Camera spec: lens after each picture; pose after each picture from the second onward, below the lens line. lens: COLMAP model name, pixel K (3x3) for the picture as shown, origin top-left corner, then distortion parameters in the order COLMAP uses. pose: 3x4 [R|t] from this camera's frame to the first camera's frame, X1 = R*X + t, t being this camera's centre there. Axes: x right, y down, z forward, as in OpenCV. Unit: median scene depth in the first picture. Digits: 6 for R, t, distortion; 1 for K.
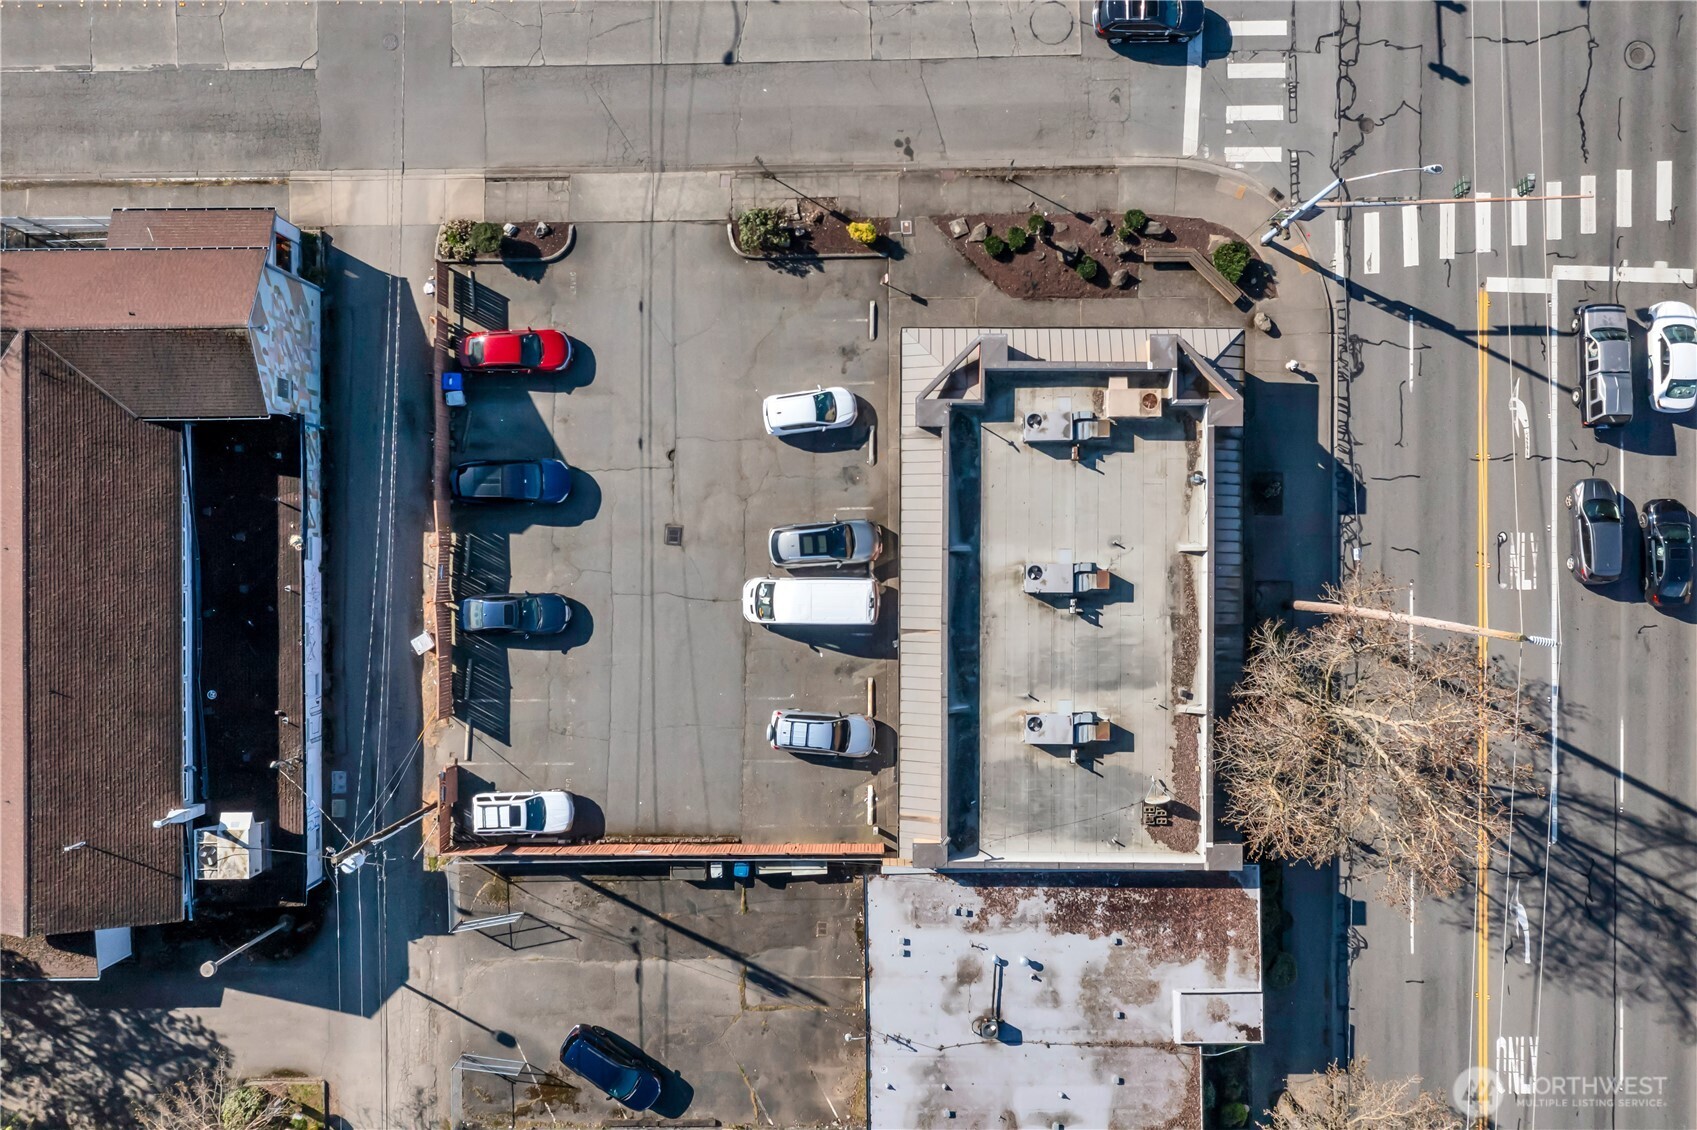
lens RADIAL K [[1327.7, 0, 848.5], [0, 1327.7, 565.0], [0, 0, 1]] dist [0.003306, 0.011359]
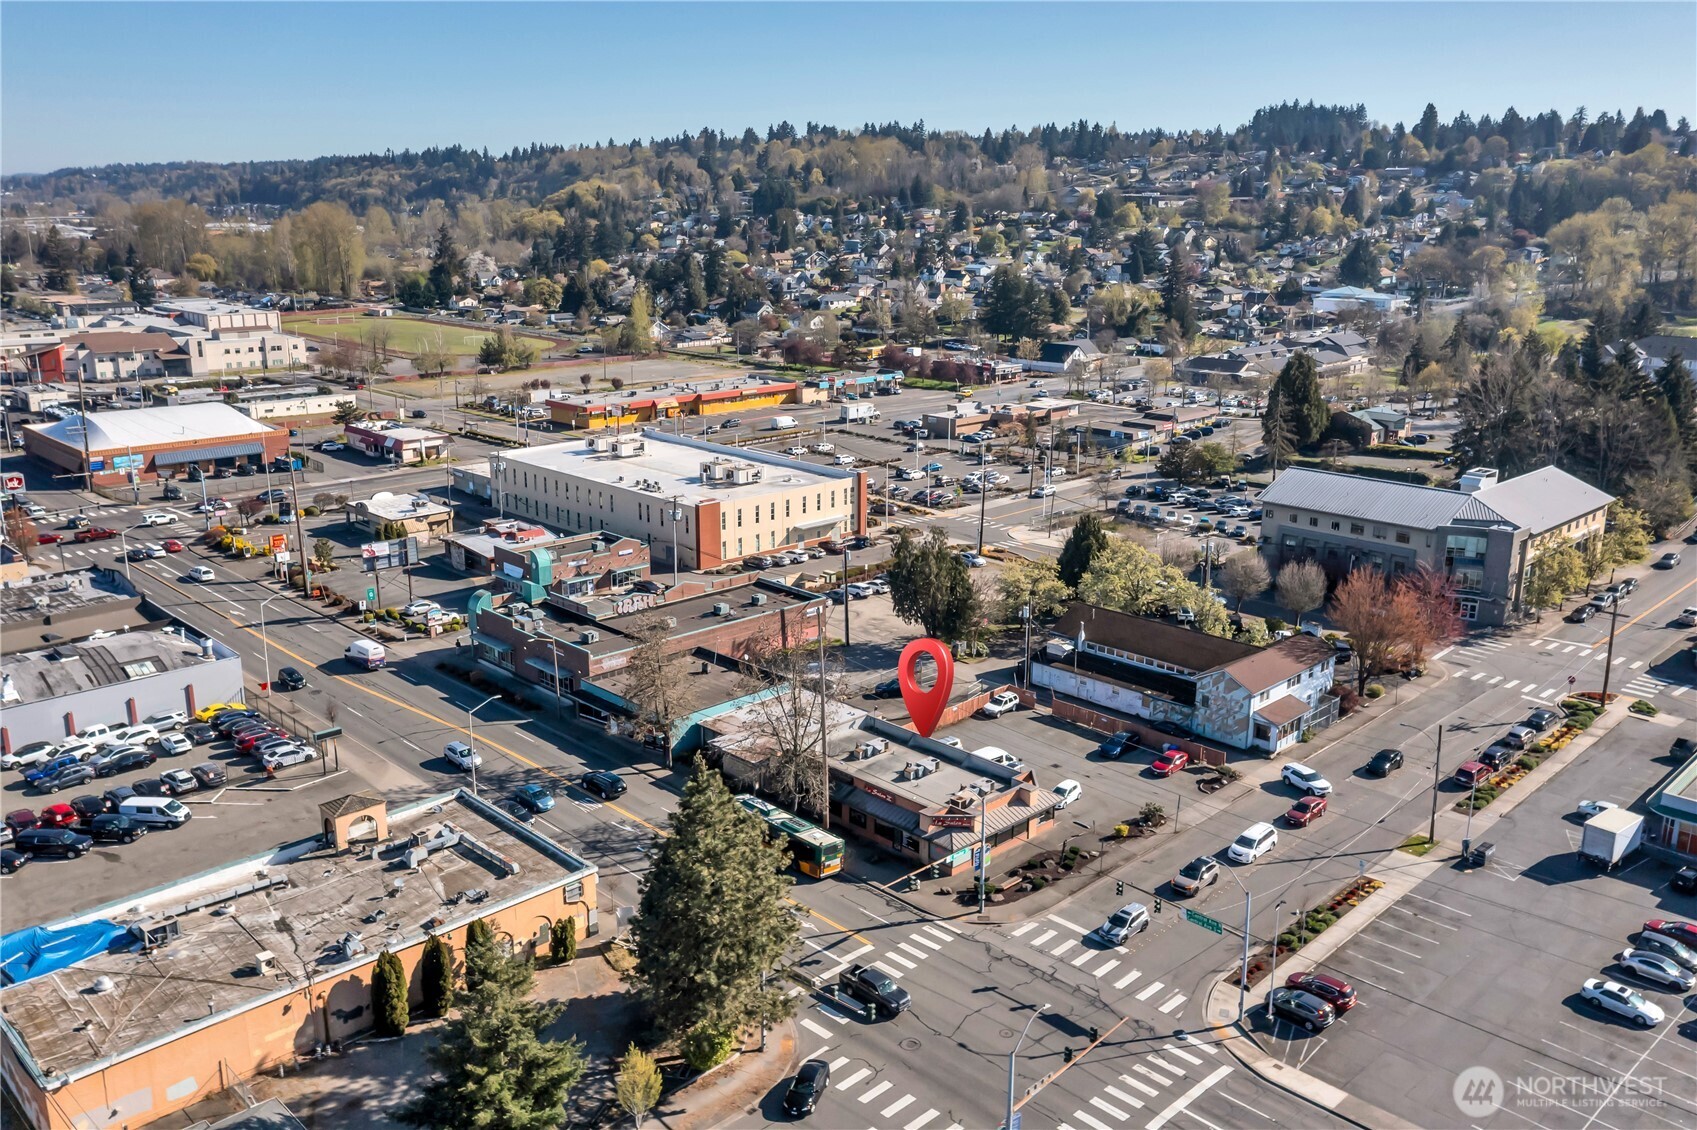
lens RADIAL K [[1383.8, 0, 848.5], [0, 1383.8, 565.0], [0, 0, 1]] dist [-0.000661, 0.005629]
pose [[-0.715448, 0.196541, -0.670452, 1.545709], [-0.698566, -0.184952, 0.691230, -1.276575], [0.011854, 0.962894, 0.269620, 0.089415]]
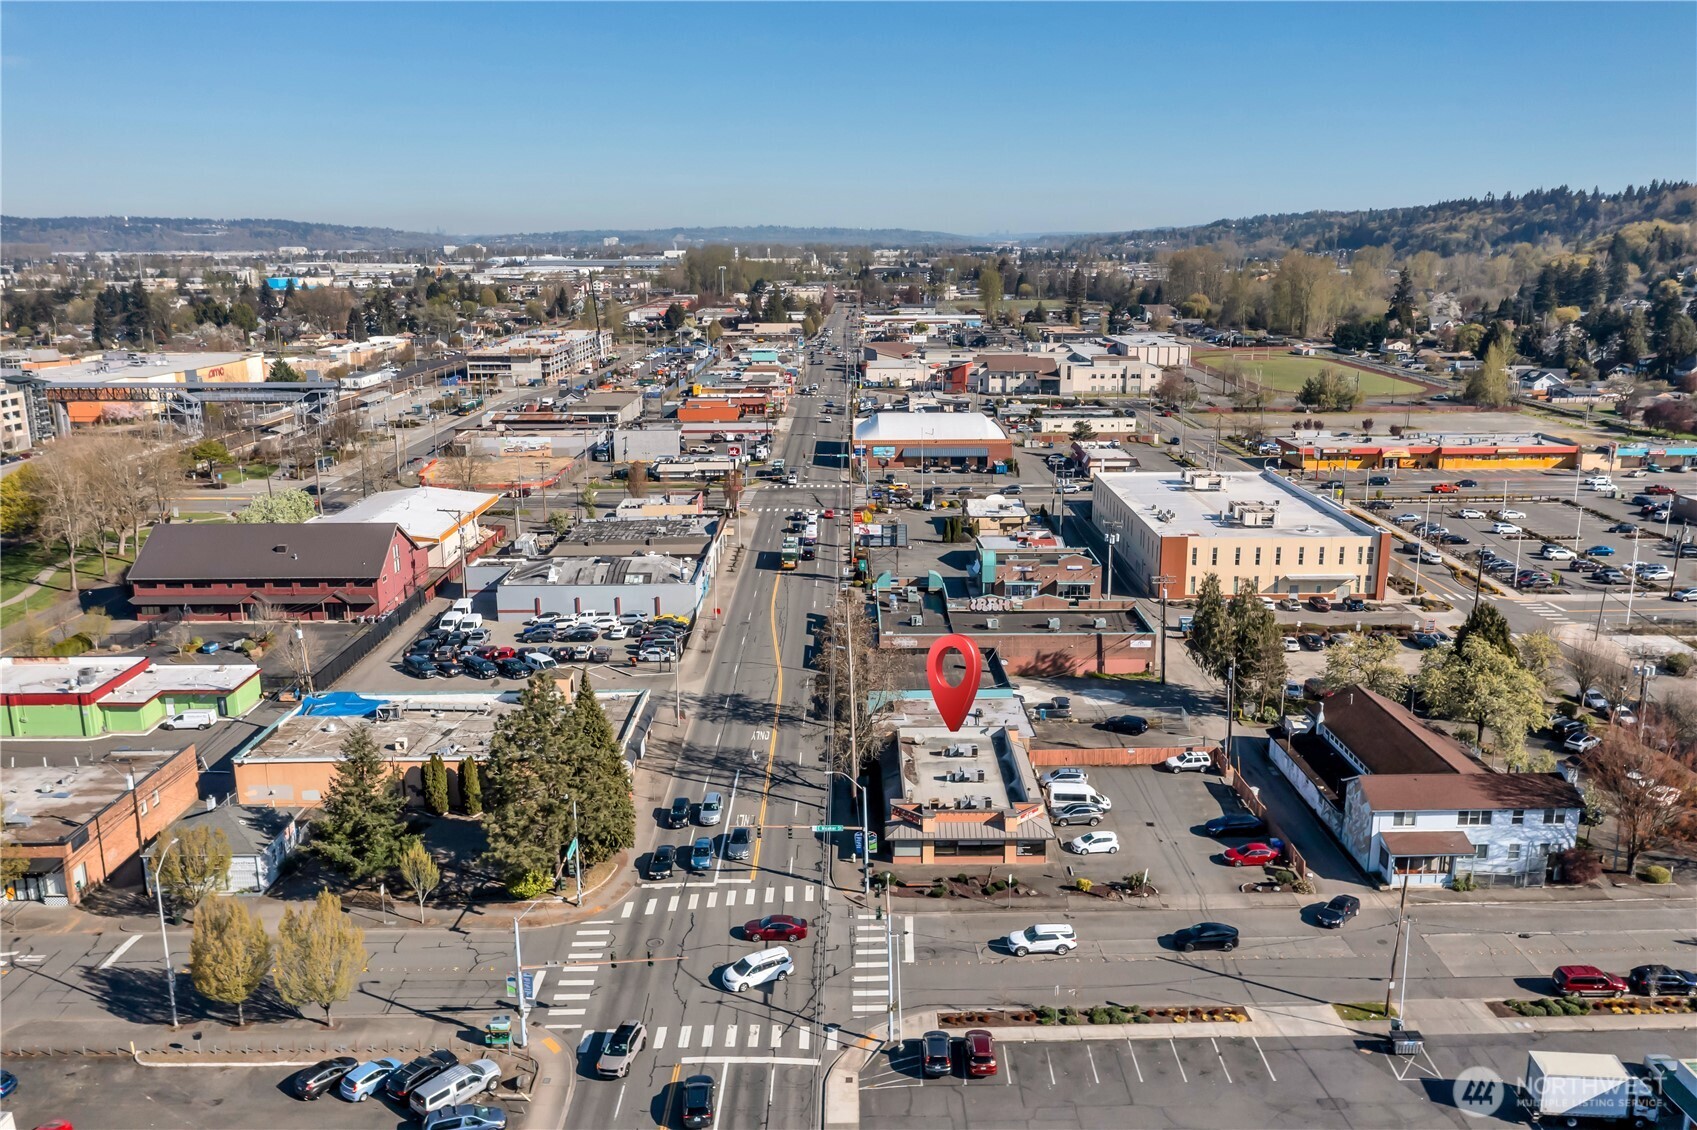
lens RADIAL K [[1340.0, 0, 848.5], [0, 1340.0, 565.0], [0, 0, 1]] dist [0.002203, 0.009601]
pose [[-0.999638, 0.026511, 0.004667, 0.317420], [-0.001595, -0.231408, 0.972856, -1.975628], [0.026871, 0.972496, 0.231366, 0.116013]]
